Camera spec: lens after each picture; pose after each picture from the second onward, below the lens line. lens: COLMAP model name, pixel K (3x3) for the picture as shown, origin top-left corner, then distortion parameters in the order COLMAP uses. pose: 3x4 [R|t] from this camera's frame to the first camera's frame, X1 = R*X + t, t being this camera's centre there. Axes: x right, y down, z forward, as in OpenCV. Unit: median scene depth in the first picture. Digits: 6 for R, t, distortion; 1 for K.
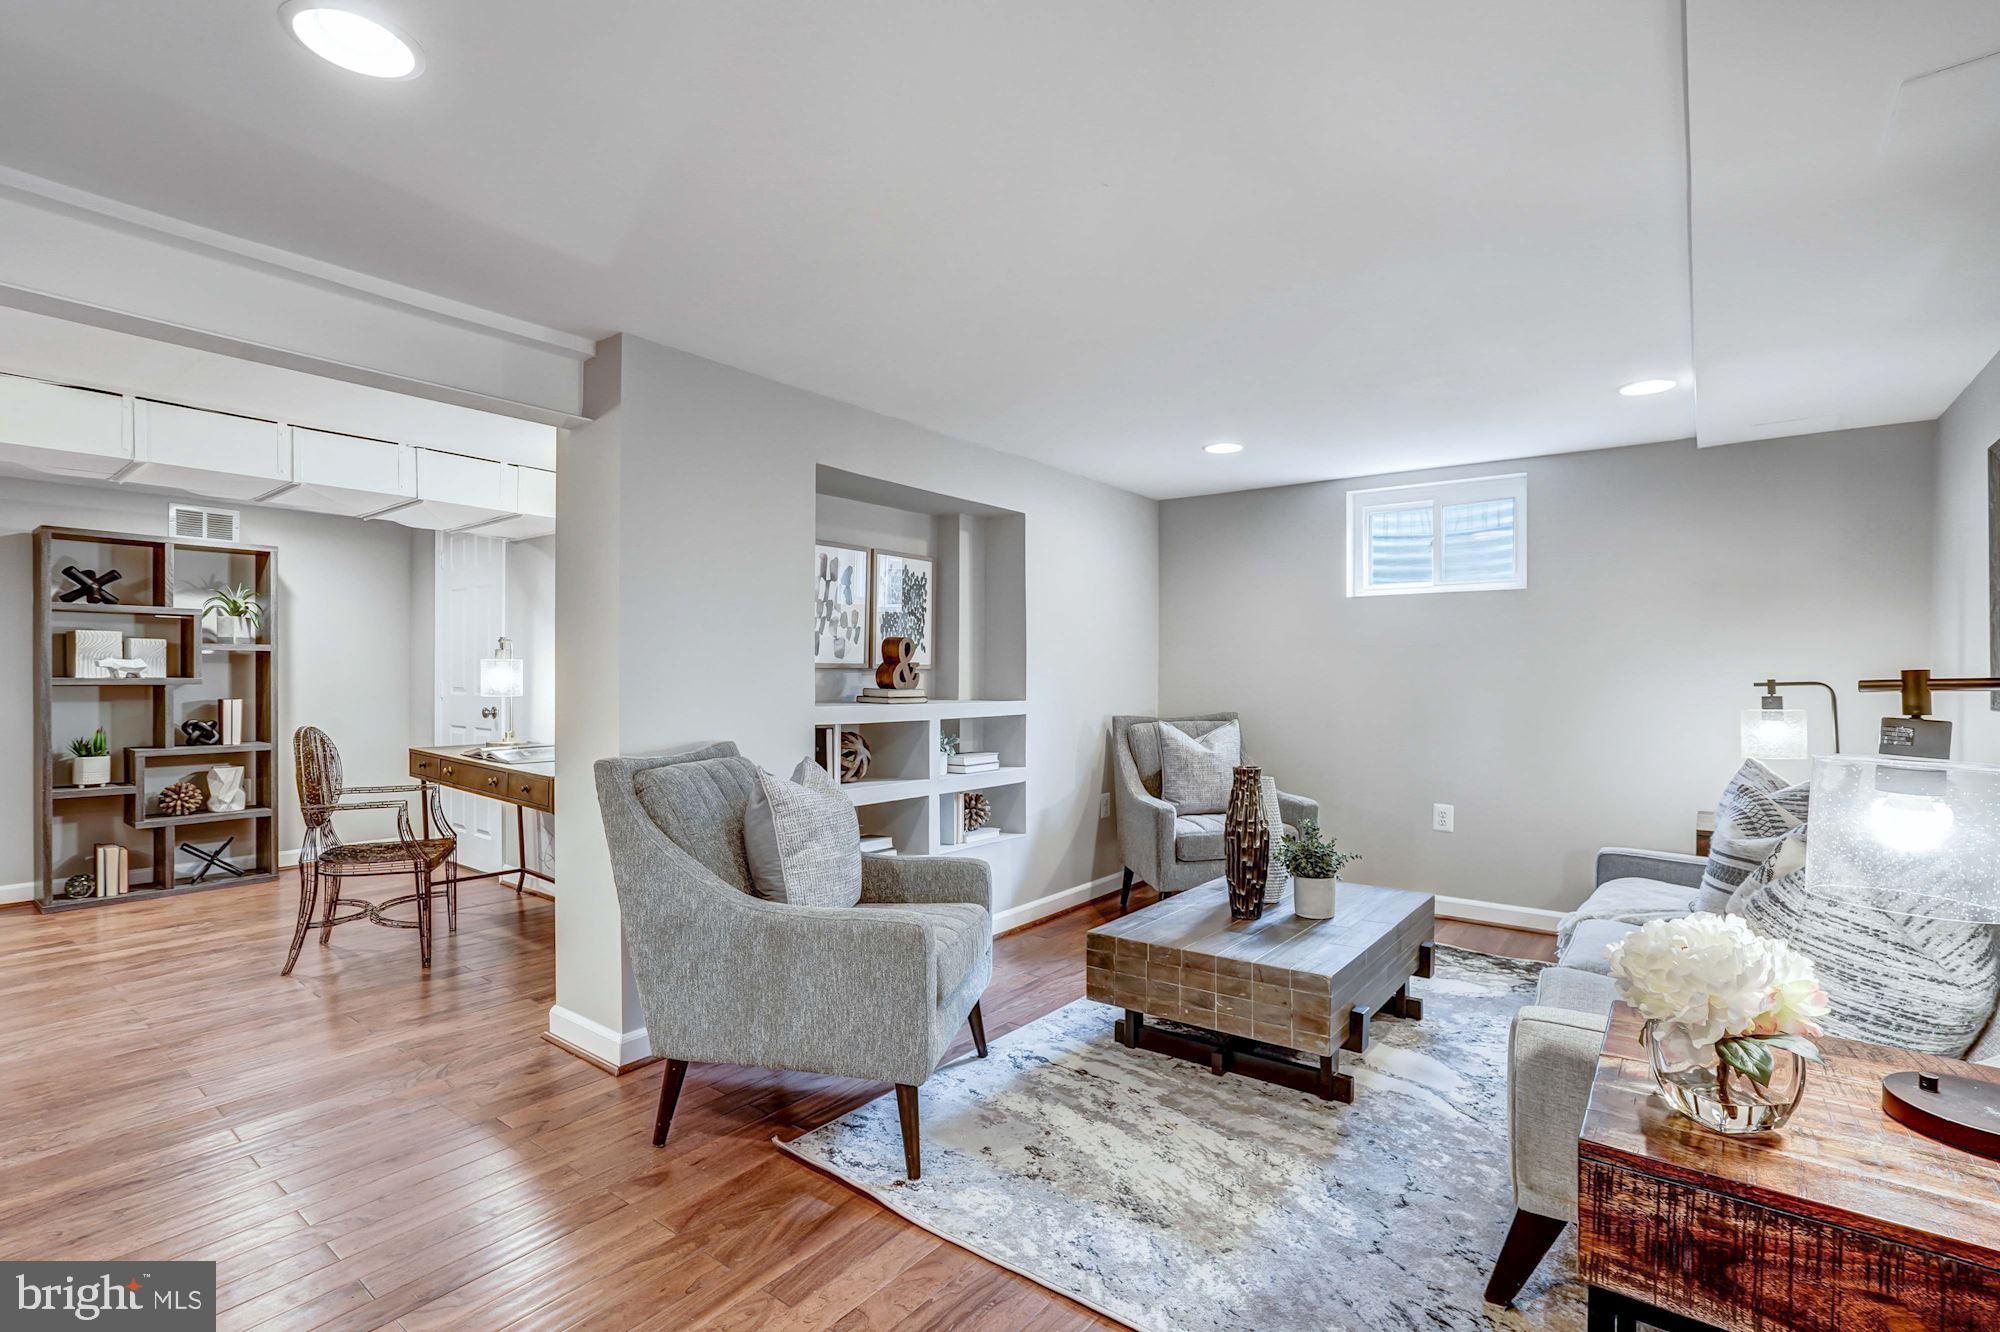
lens RADIAL K [[937.8, 0, 982.9], [0, 937.8, 667.9], [0, 0, 1]] dist [-0.060398, 0.032730]
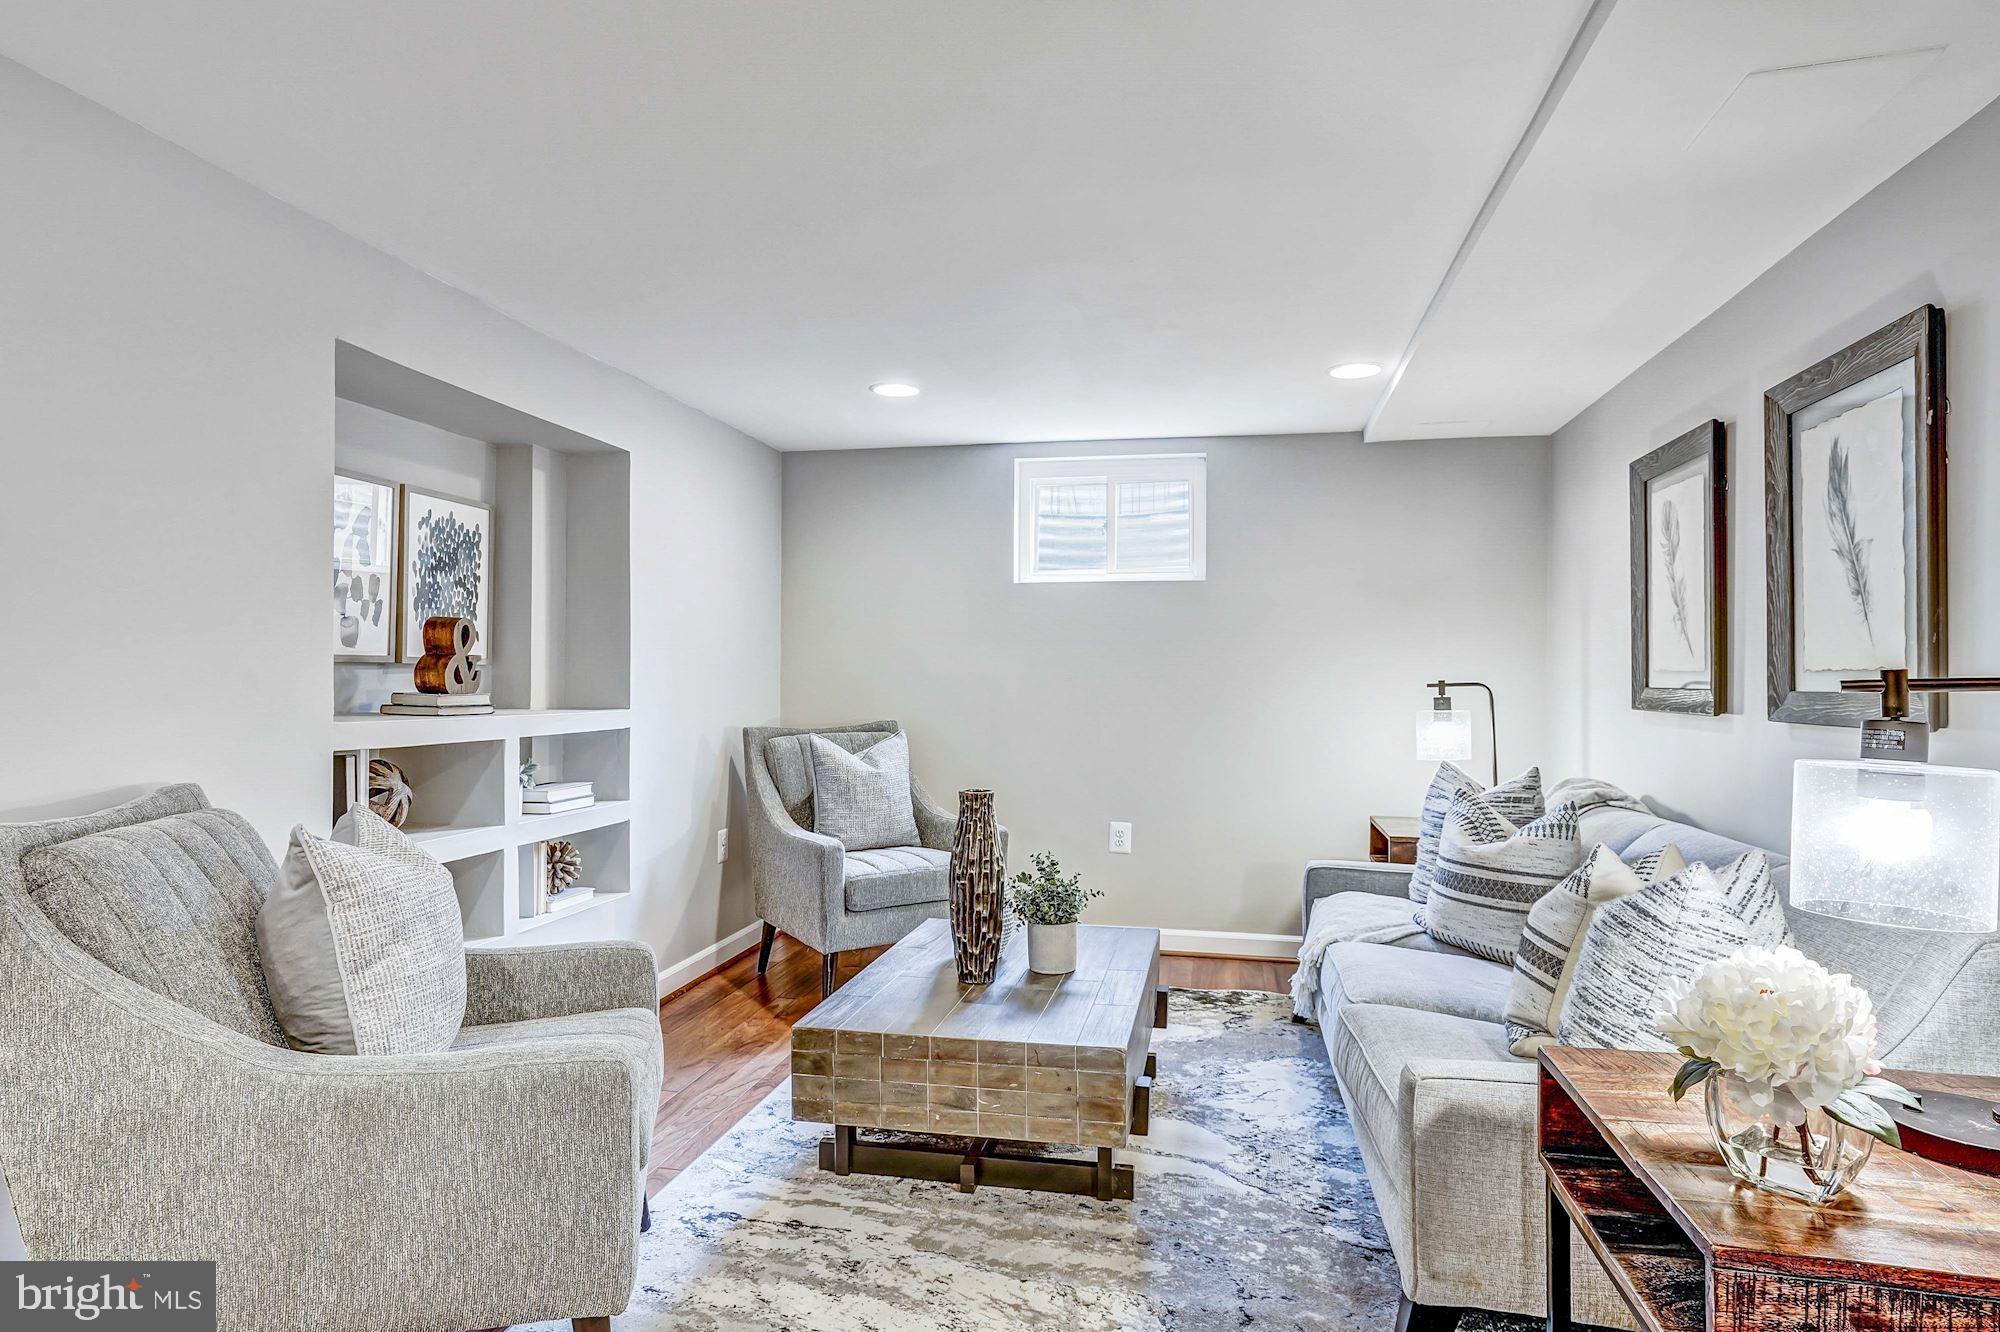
lens RADIAL K [[1129.3, 0, 1000.0], [0, 1129.3, 666.0], [0, 0, 1]] dist [-0.041946, 0.042079]
pose [[0.896551, 0.005632, 0.442904, -0.126287], [-0.005537, 0.999984, -0.001507, 0.002003], [-0.442905, -0.001102, 0.896568, 0.136536]]
